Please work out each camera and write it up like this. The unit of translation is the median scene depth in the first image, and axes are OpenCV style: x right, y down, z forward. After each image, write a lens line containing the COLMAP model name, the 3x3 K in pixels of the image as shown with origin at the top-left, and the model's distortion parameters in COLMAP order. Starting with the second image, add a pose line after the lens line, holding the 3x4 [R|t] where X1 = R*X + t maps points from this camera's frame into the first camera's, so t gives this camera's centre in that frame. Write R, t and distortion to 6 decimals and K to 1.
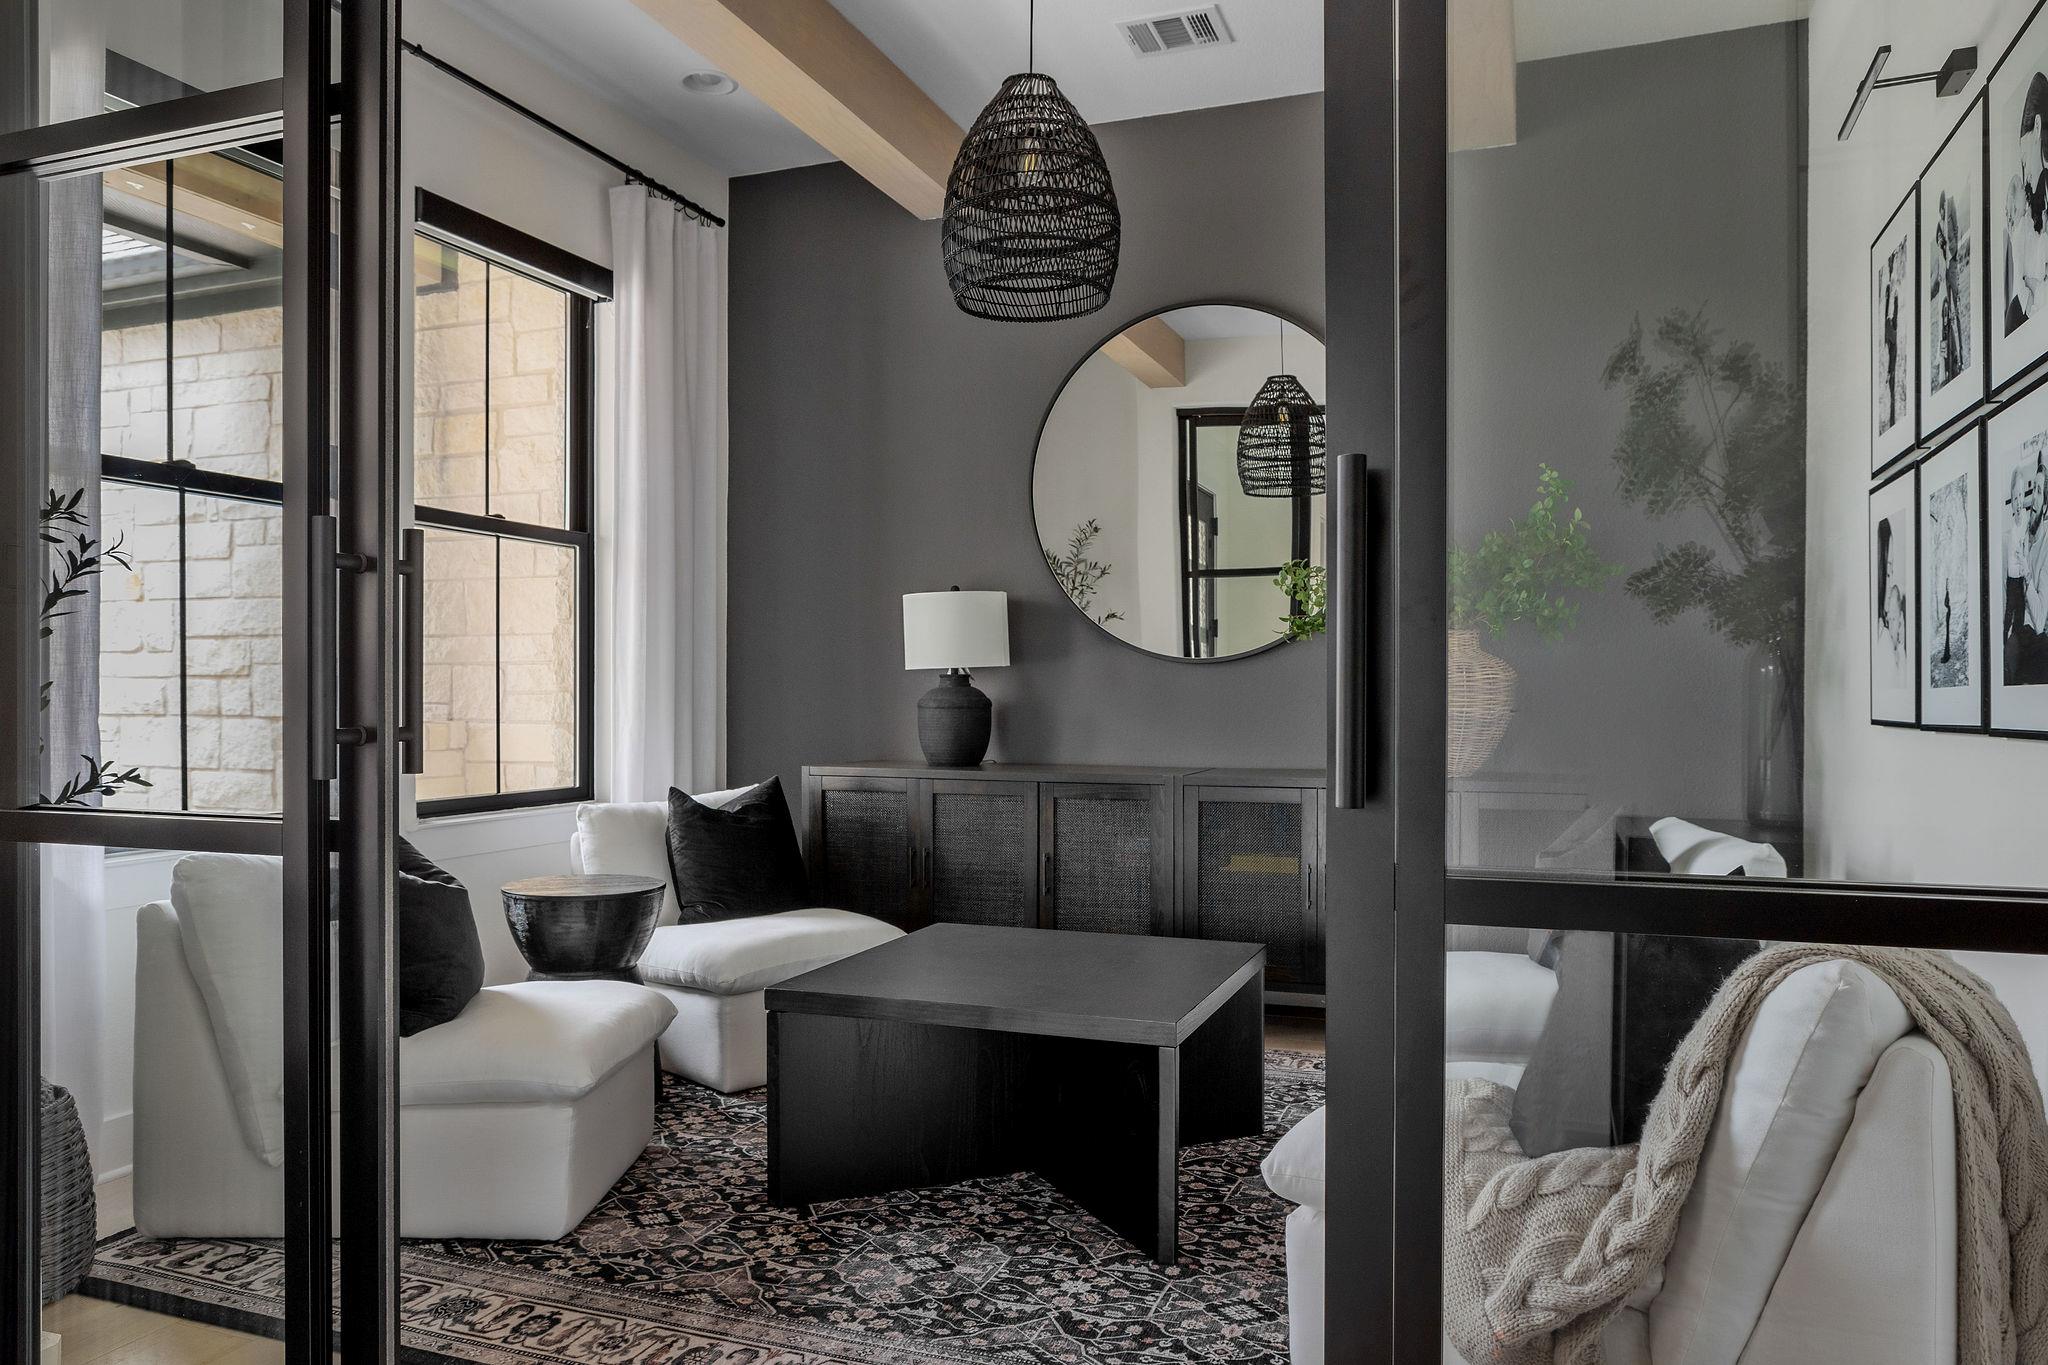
lens RADIAL K [[1376.3, 0, 1024.0], [0, 1376.3, 682.5], [0, 0, 1]] dist [-0.027691, 0.003373]
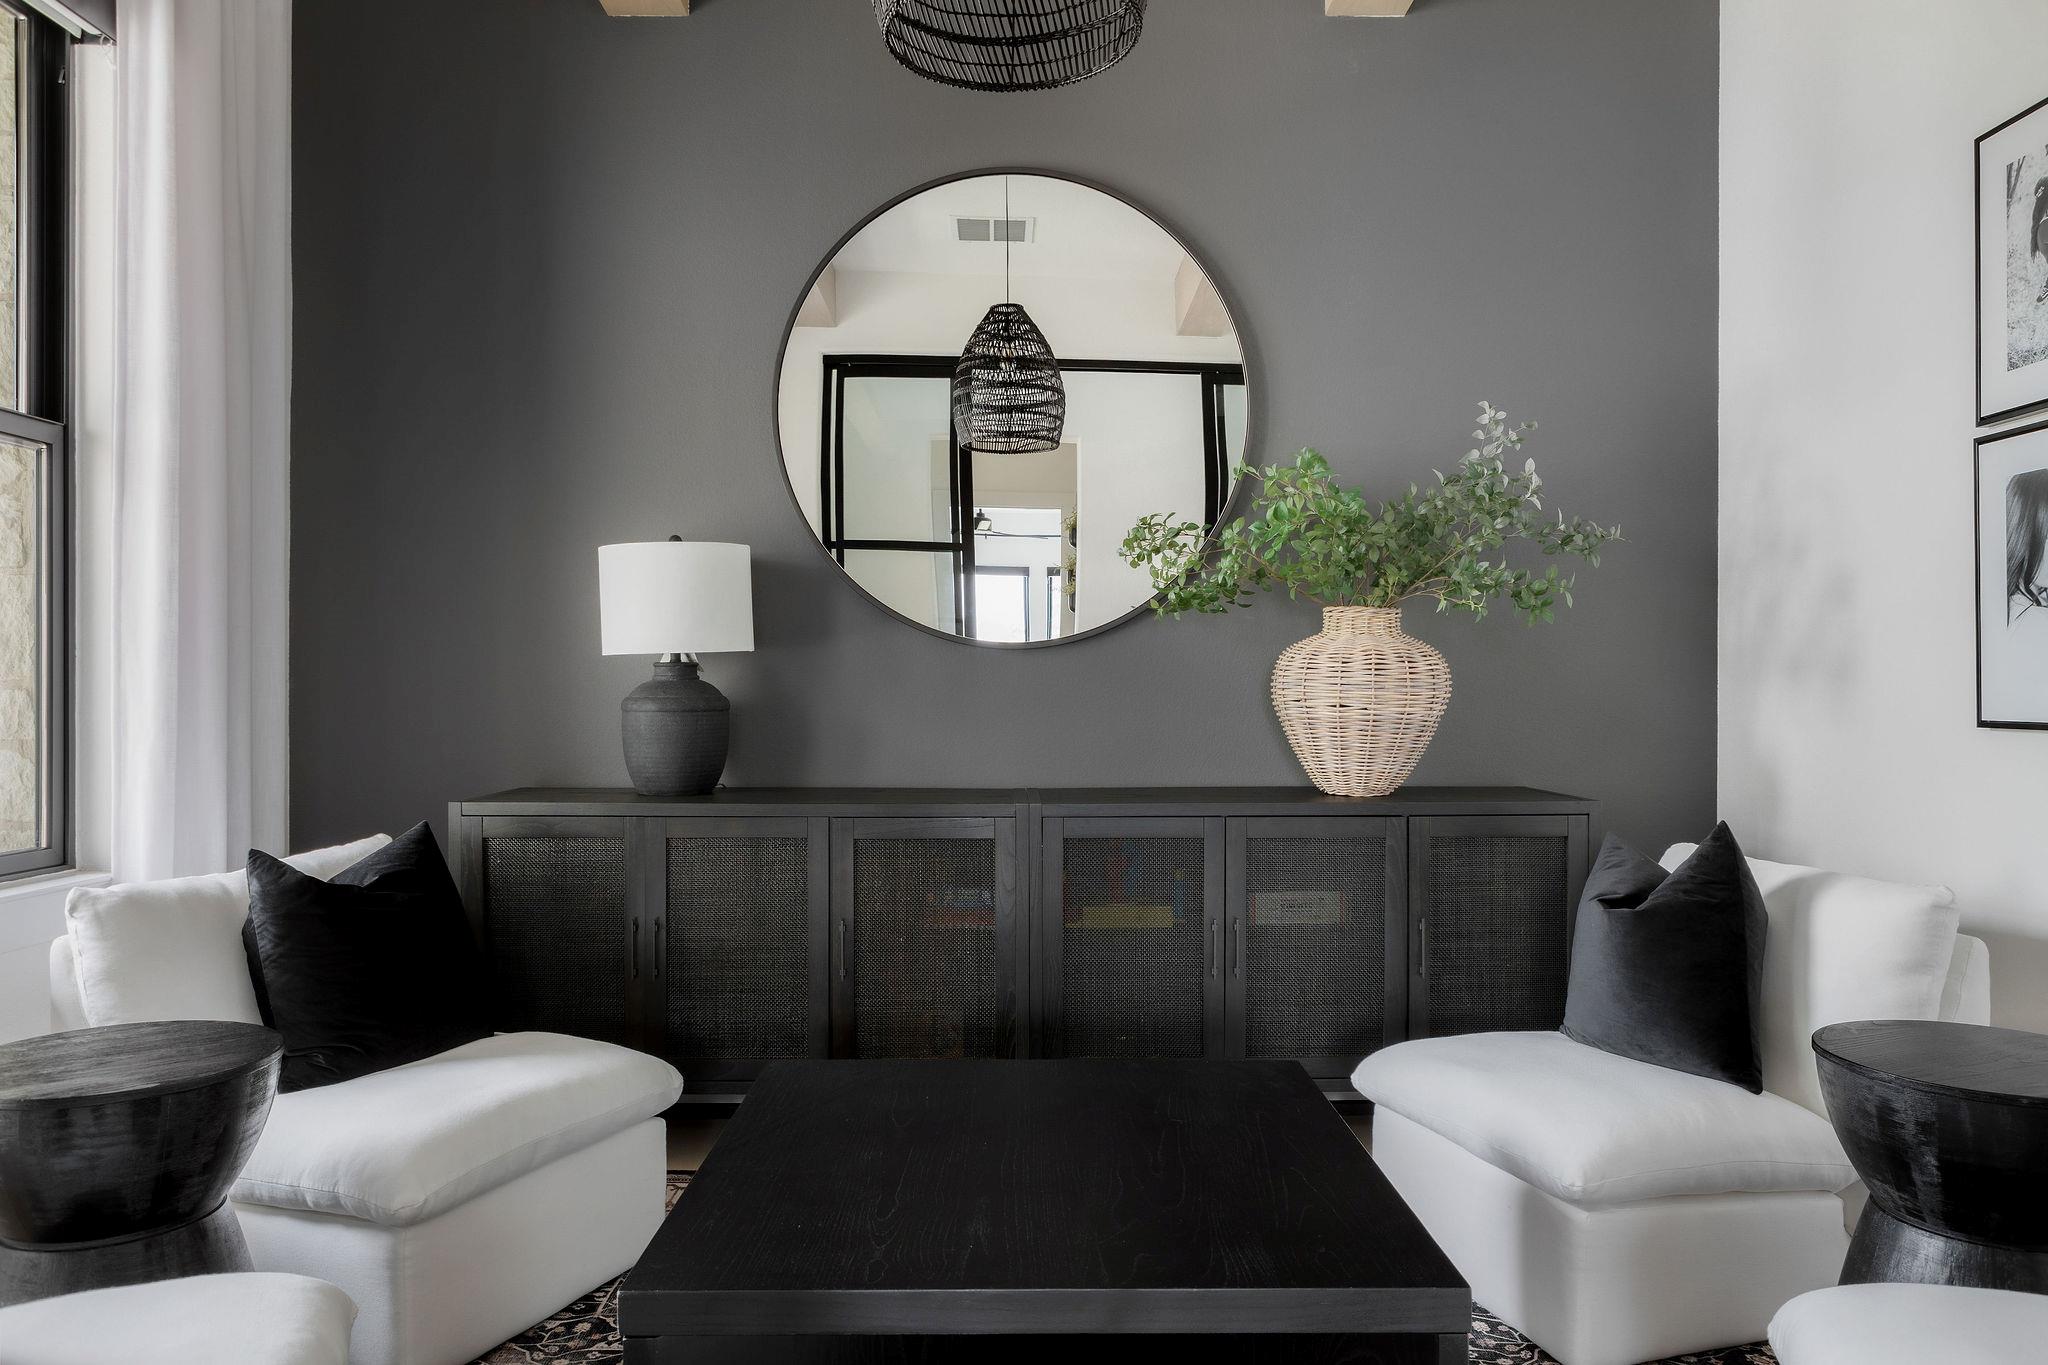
lens RADIAL K [[1376.3, 0, 1024.0], [0, 1376.3, 682.5], [0, 0, 1]] dist [-0.027691, 0.003373]
pose [[0.934953, 0.000161, 0.354772, -0.141839], [-0.001085, 0.999997, 0.002404, 0.002483], [-0.354770, -0.002633, 0.934950, 0.309086]]
